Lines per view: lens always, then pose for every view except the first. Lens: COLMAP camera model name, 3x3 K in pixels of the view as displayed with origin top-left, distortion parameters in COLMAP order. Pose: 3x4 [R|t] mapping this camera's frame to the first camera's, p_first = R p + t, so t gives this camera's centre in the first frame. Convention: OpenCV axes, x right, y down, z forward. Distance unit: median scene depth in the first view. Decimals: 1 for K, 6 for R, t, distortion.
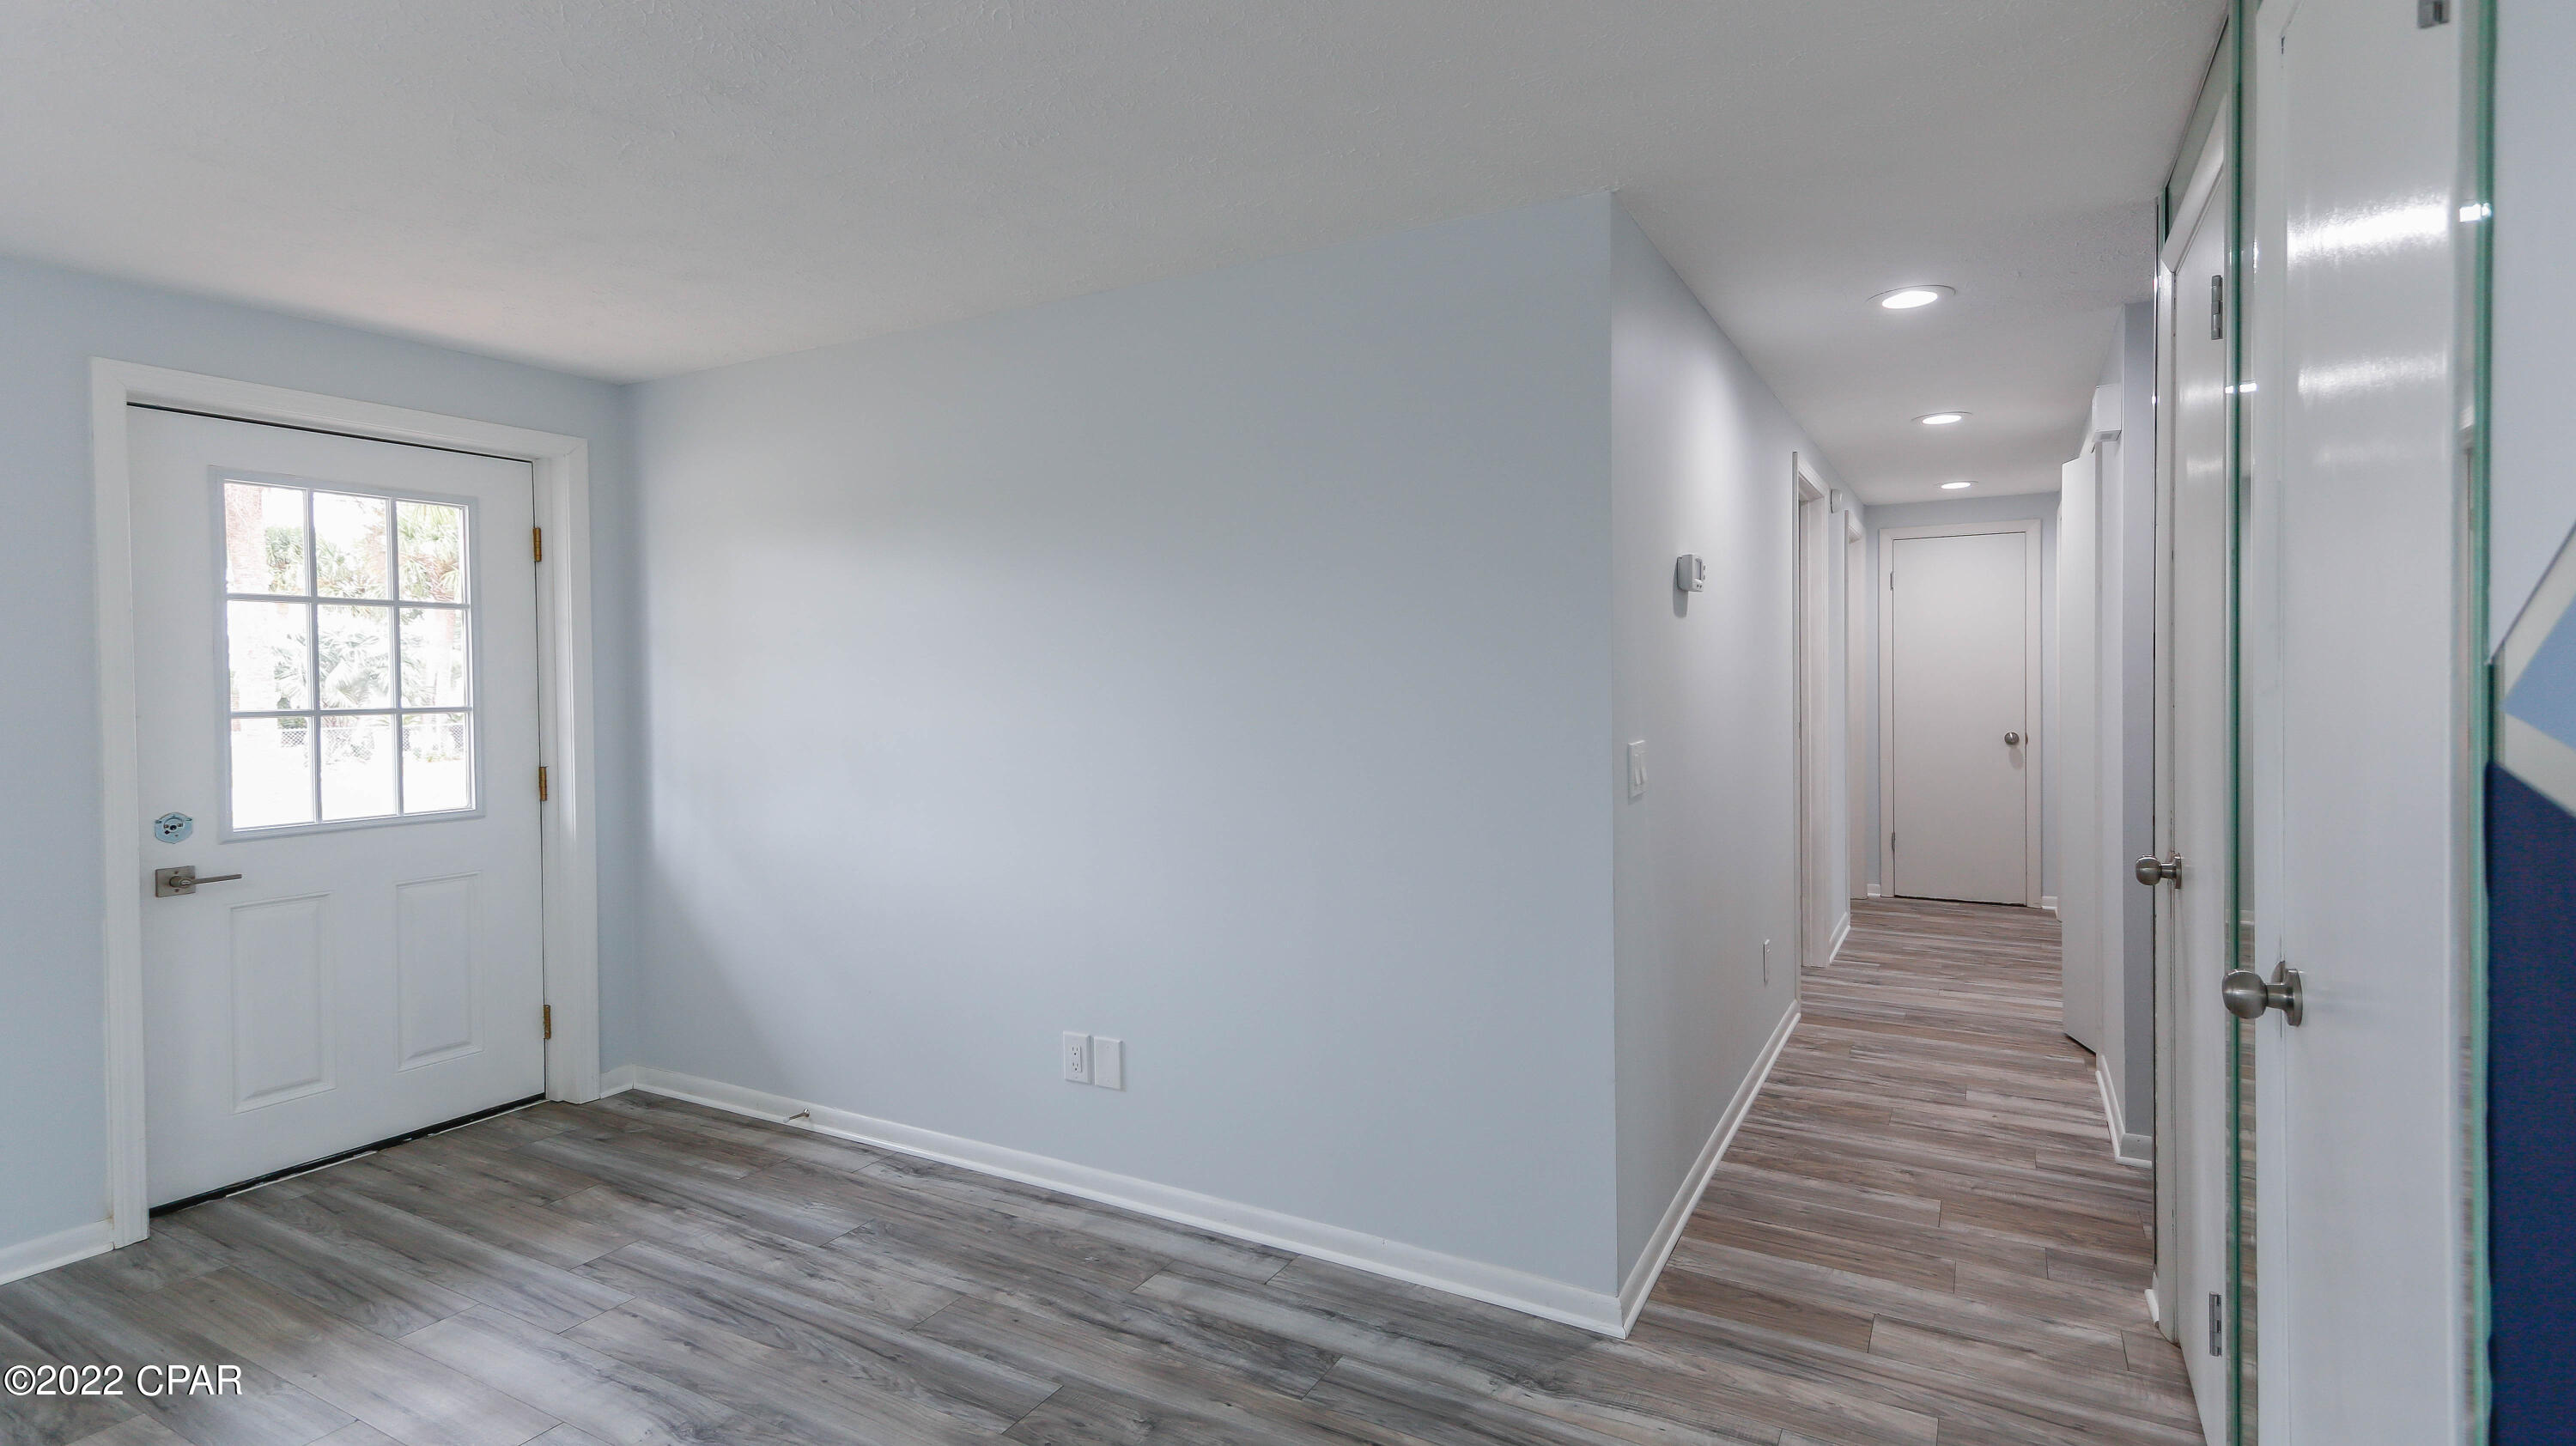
lens RADIAL K [[1191.3, 0, 1338.2], [0, 1191.3, 695.1], [0, 0, 1]] dist [-0.001724, -0.000395]
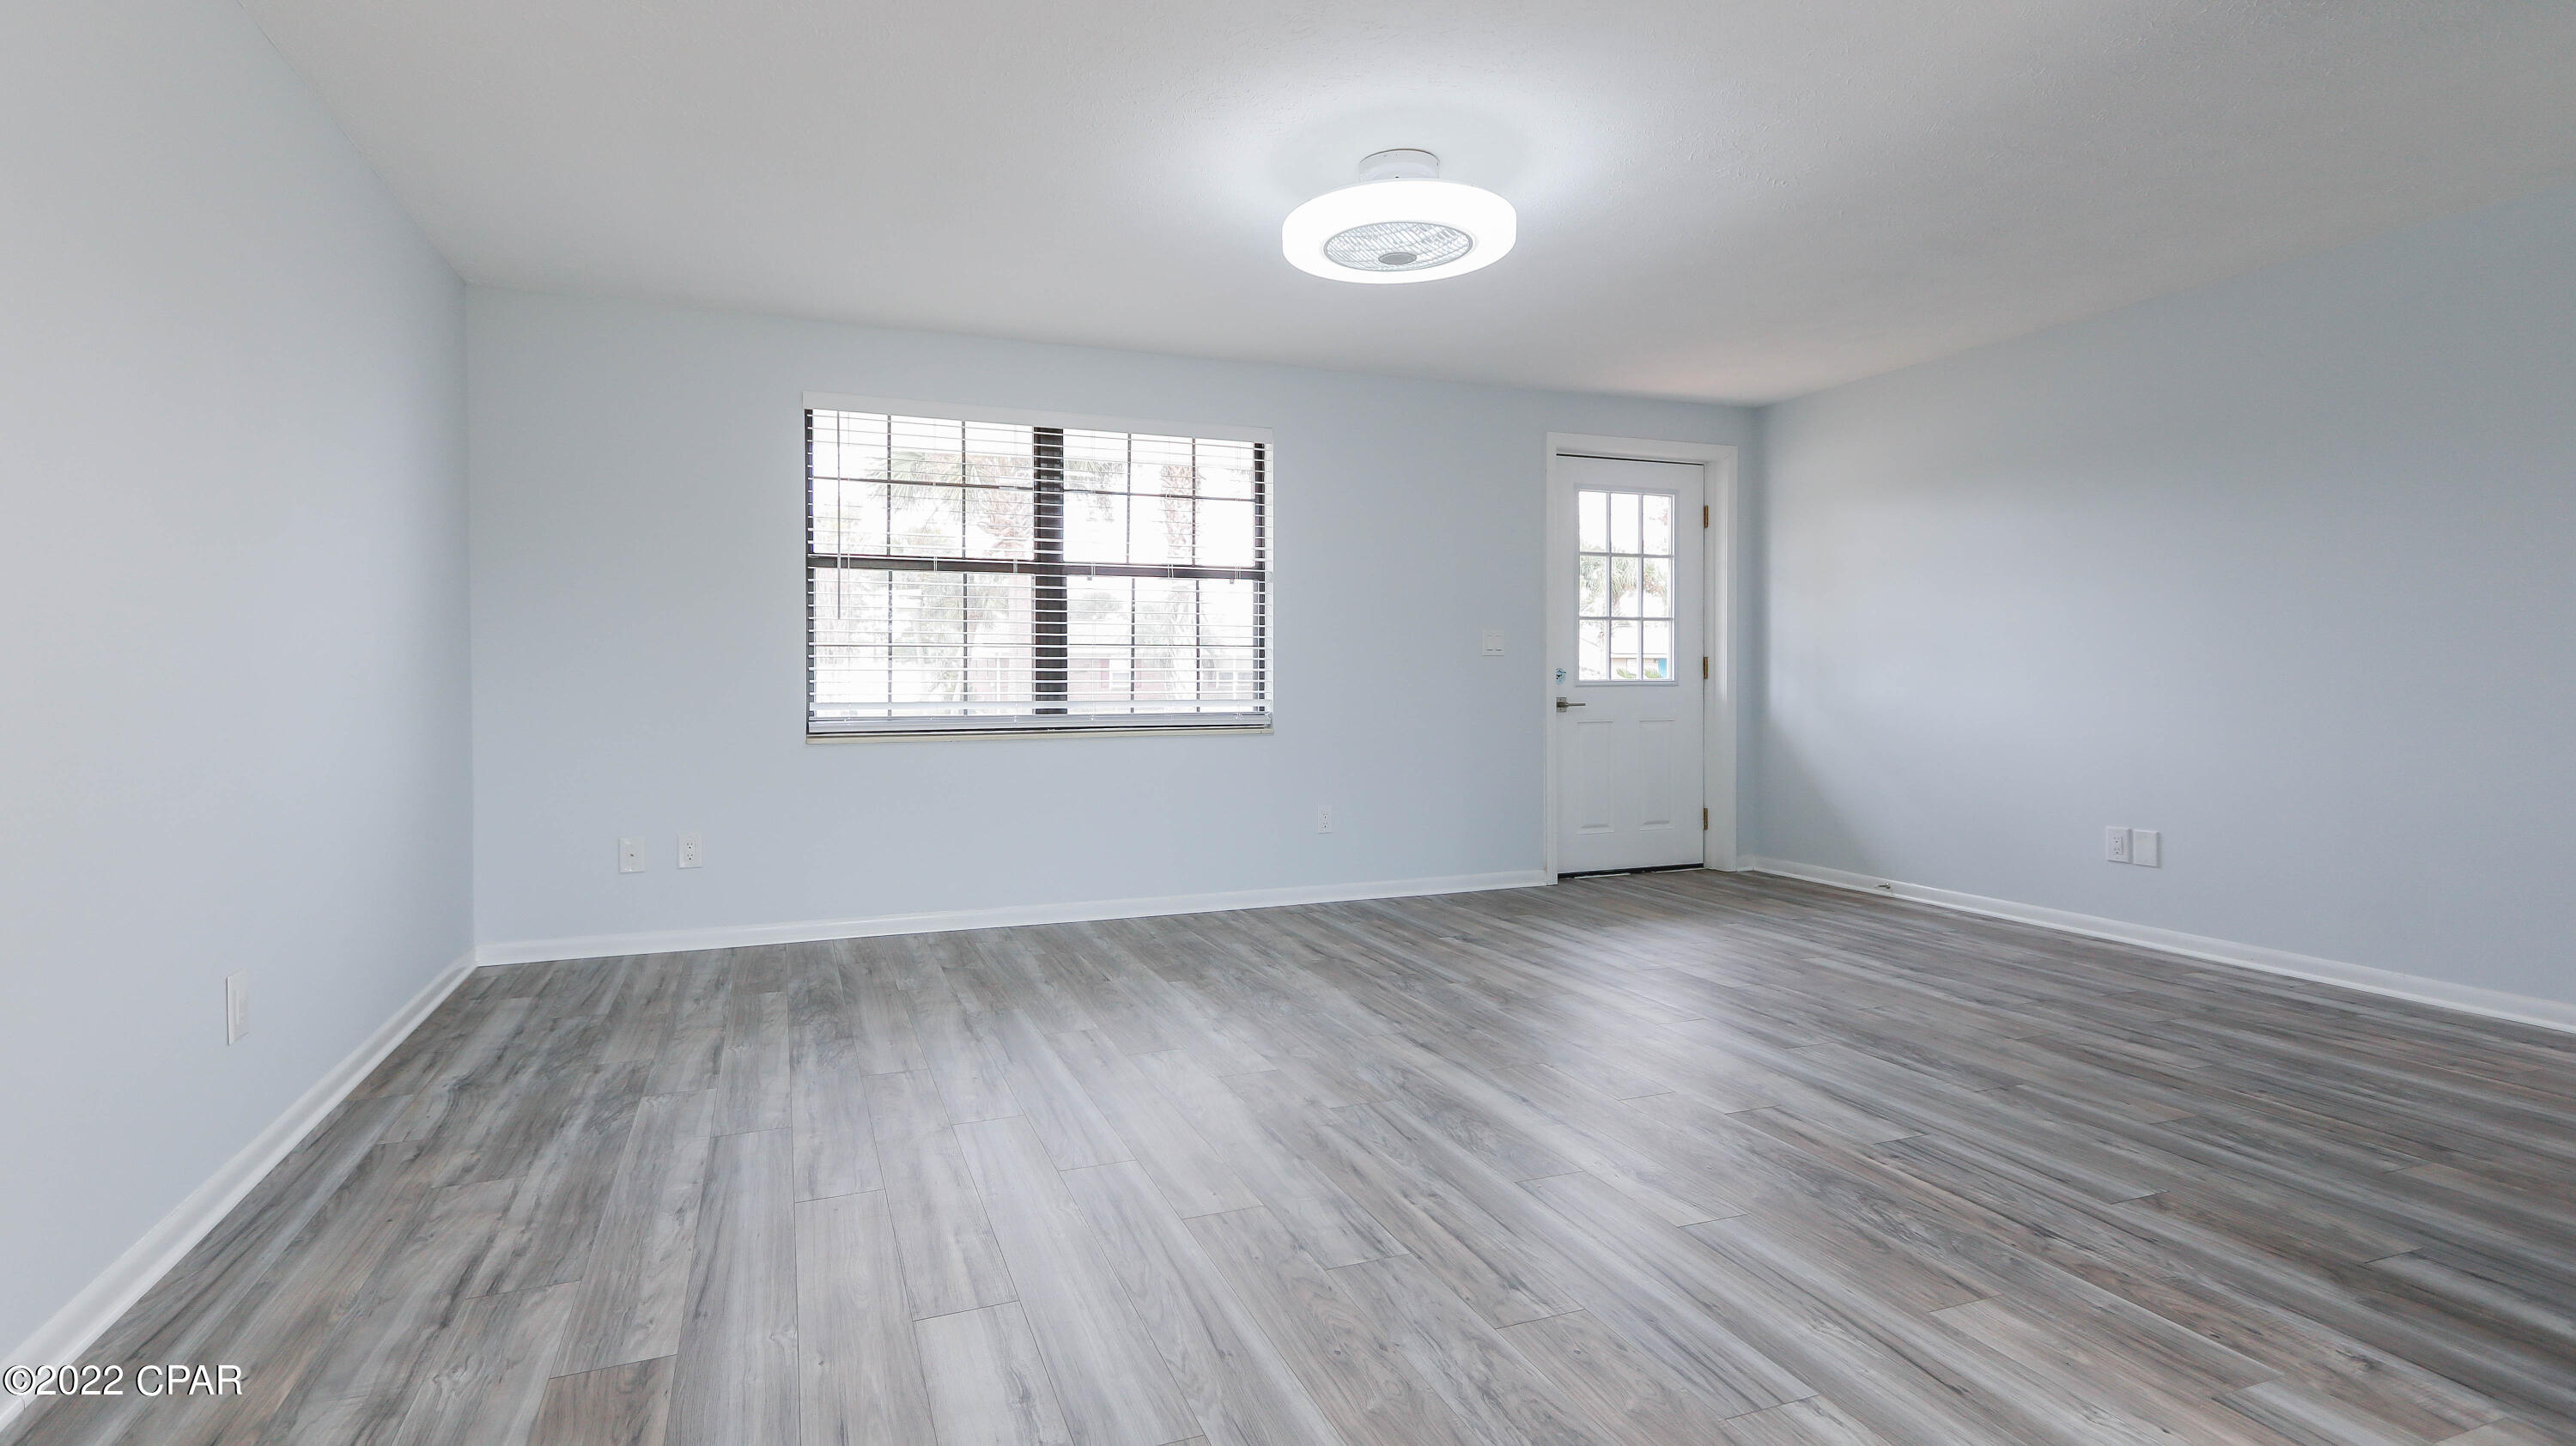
lens RADIAL K [[1285.6, 0, 1300.0], [0, 1285.6, 712.4], [0, 0, 1]] dist [0.005762, 0.000393]
pose [[0.785252, 0.016836, -0.618947, -0.033279], [-0.006082, 0.999792, 0.019479, 0.110934], [0.619146, -0.011532, 0.785191, -0.727500]]
